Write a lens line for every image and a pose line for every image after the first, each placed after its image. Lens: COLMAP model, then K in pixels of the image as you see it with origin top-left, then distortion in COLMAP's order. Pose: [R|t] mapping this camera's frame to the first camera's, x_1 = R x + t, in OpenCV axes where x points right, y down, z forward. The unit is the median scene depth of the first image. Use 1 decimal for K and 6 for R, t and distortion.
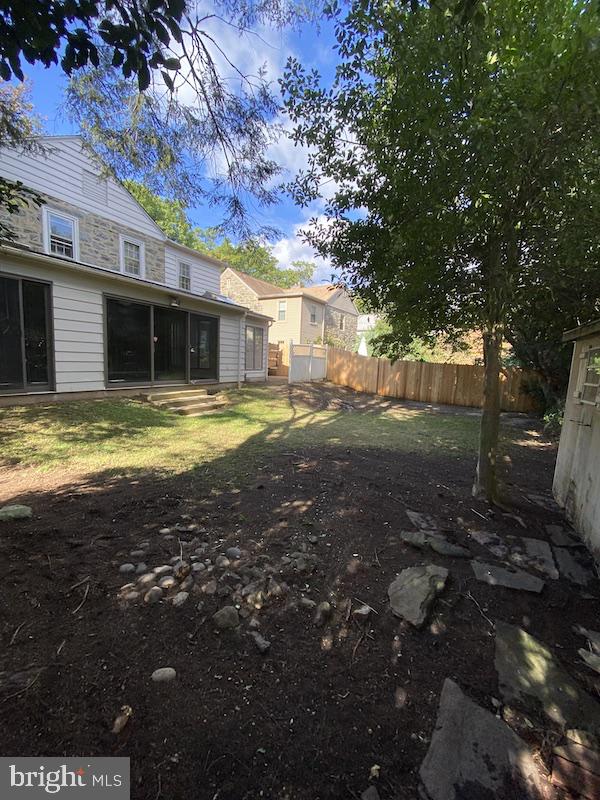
lens RADIAL K [[320.6, 0, 302.1], [0, 320.6, 397.6], [0, 0, 1]] dist [0.049275, -0.040322]
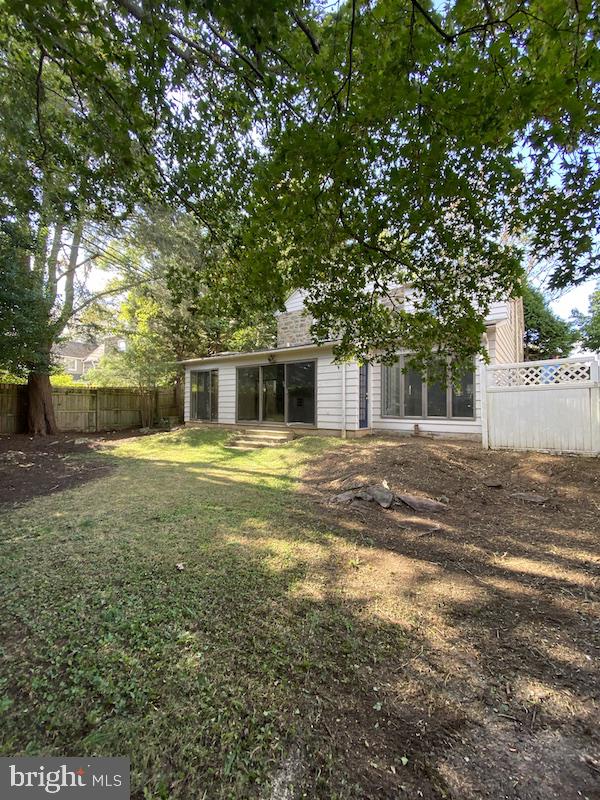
lens RADIAL K [[320.6, 0, 302.1], [0, 320.6, 397.6], [0, 0, 1]] dist [0.049275, -0.040322]
pose [[-0.133134, -0.056530, -0.989485, 1.148535], [-0.119918, 0.991956, -0.040536, -0.157214], [0.983817, 0.113260, -0.138842, 1.847222]]
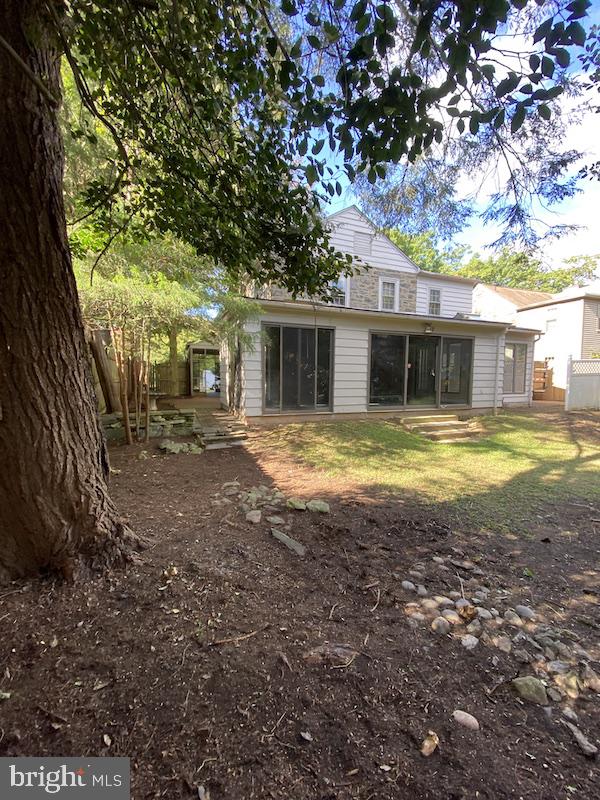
lens RADIAL K [[320.6, 0, 302.1], [0, 320.6, 397.6], [0, 0, 1]] dist [0.049275, -0.040322]
pose [[0.764511, 0.002803, -0.644605, -0.055357], [-0.050567, 0.997170, -0.055638, -0.000757], [0.642624, 0.075131, 0.762489, -0.025866]]
